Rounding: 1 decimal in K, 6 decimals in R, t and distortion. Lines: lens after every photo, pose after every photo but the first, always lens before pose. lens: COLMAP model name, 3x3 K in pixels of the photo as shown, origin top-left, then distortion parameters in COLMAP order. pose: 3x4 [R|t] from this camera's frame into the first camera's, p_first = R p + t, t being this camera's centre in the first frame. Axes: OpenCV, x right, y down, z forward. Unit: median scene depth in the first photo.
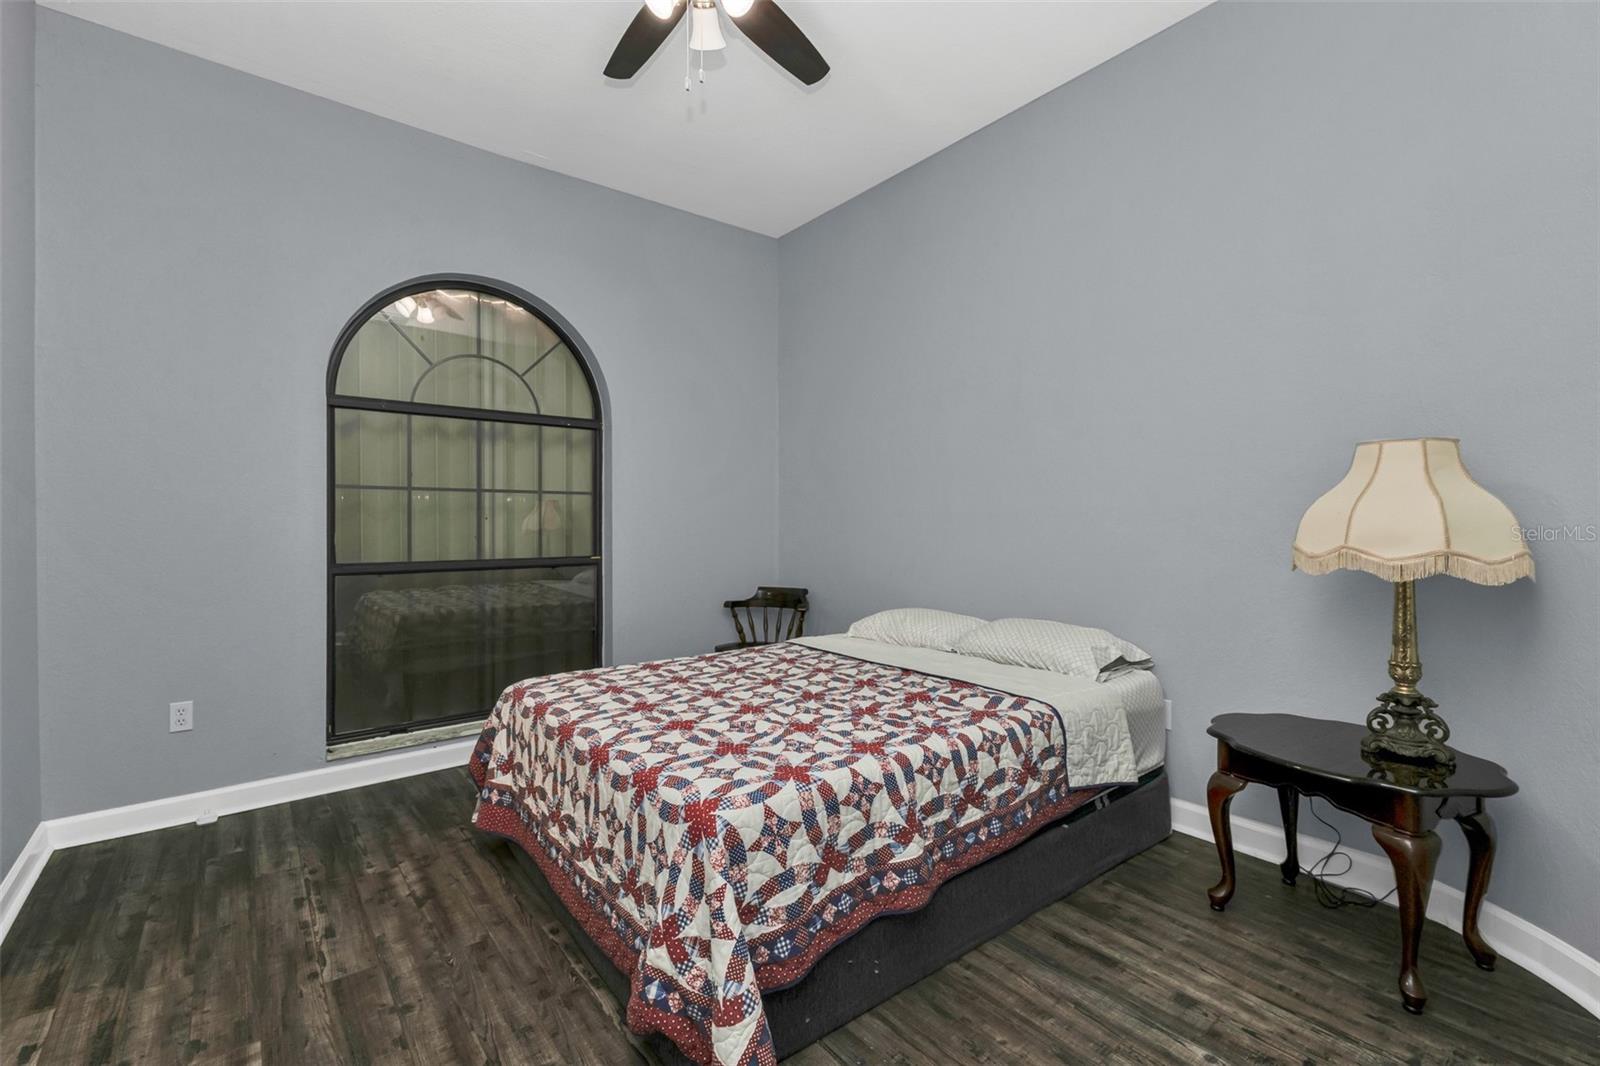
lens RADIAL K [[700.2, 0, 819.9], [0, 700.2, 524.9], [0, 0, 1]] dist [0.002746, -0.000028]
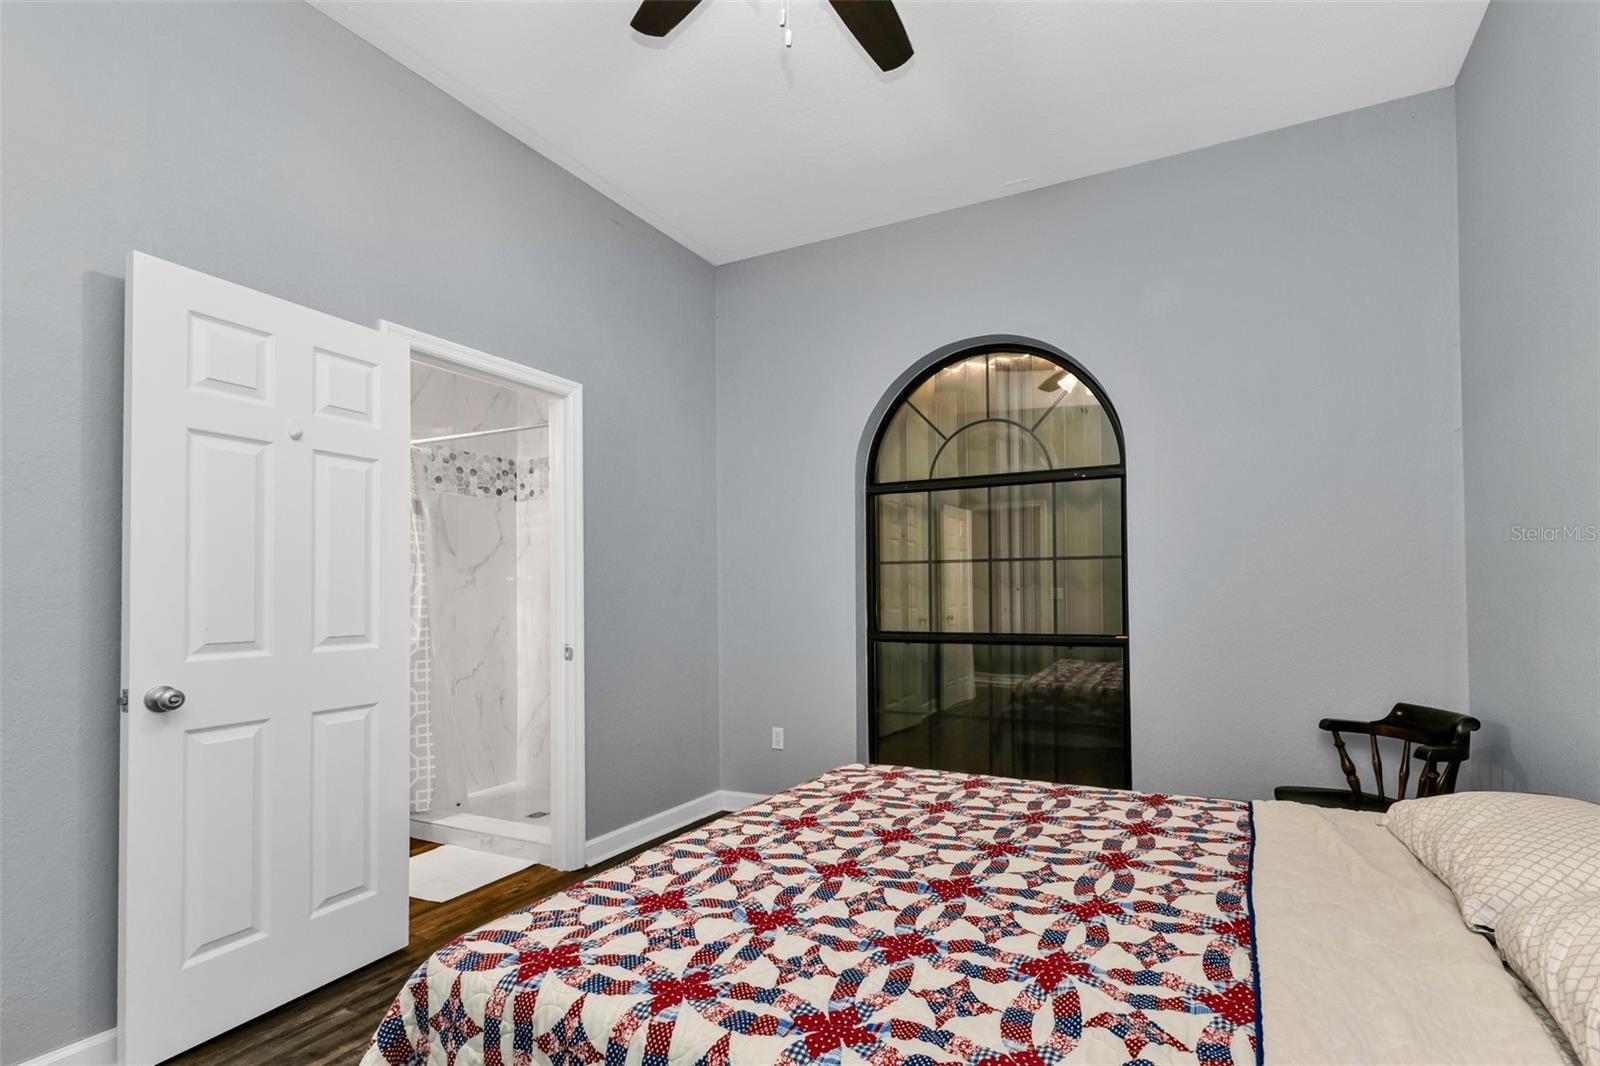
lens RADIAL K [[711.3, 0, 803.1], [0, 711.3, 578.6], [0, 0, 1]] dist [0.000090, -0.000090]
pose [[0.432588, -0.020329, -0.901362, 0.269299], [0.002055, 0.999765, -0.021562, -0.003854], [0.901589, 0.007475, 0.432528, 0.343923]]
